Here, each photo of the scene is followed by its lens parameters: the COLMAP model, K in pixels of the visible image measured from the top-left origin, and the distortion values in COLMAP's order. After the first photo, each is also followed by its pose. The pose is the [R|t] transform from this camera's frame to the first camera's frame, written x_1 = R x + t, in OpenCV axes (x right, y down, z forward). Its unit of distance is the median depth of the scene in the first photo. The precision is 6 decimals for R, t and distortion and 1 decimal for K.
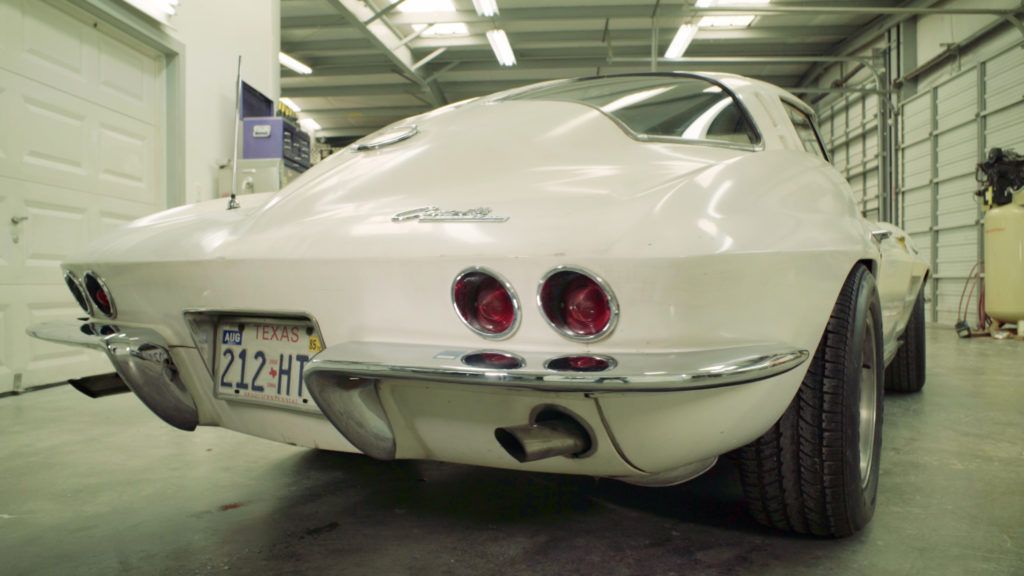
lens RADIAL K [[770.0, 0, 512.0], [0, 770.0, 288.0], [0, 0, 1]] dist [-0.103501, 0.088649]
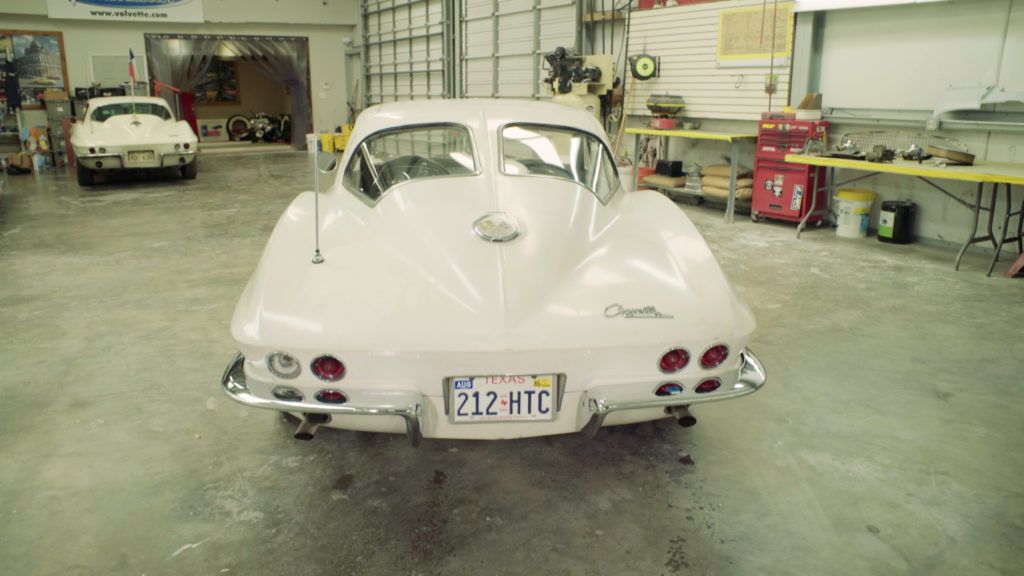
lens RADIAL K [[770.0, 0, 512.0], [0, 770.0, 288.0], [0, 0, 1]] dist [-0.103501, 0.088649]
pose [[0.801903, -0.147413, 0.578982, -0.312558], [0.003510, 0.970229, 0.242165, -0.135098], [-0.597443, -0.192161, 0.778547, -0.062875]]
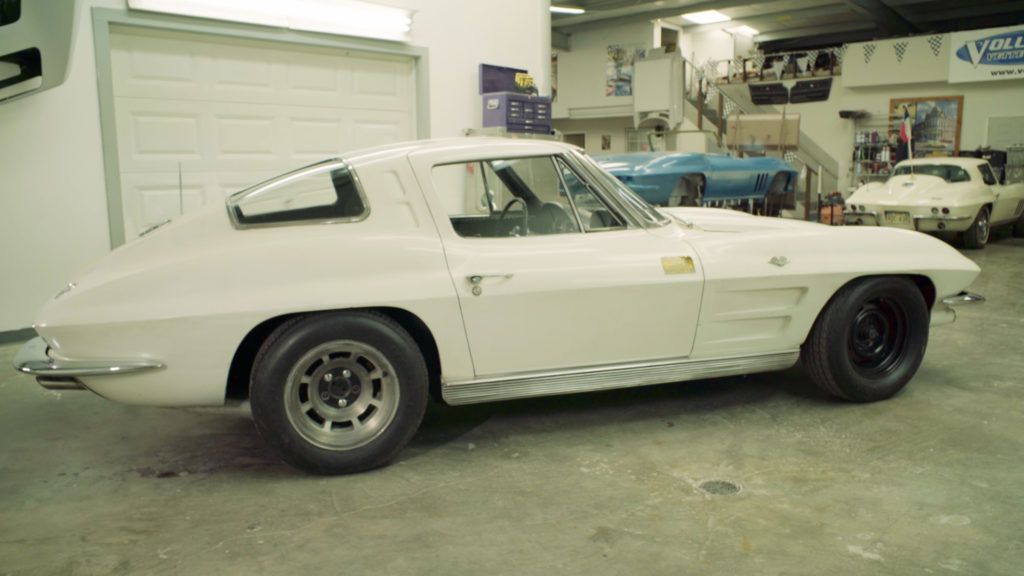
lens RADIAL K [[770.0, 0, 512.0], [0, 770.0, 288.0], [0, 0, 1]] dist [-0.103501, 0.088649]
pose [[0.765505, 0.099005, -0.635767, 0.599104], [-0.001346, 0.988335, 0.152289, -0.107993], [0.643428, -0.115723, 0.756709, 0.016295]]
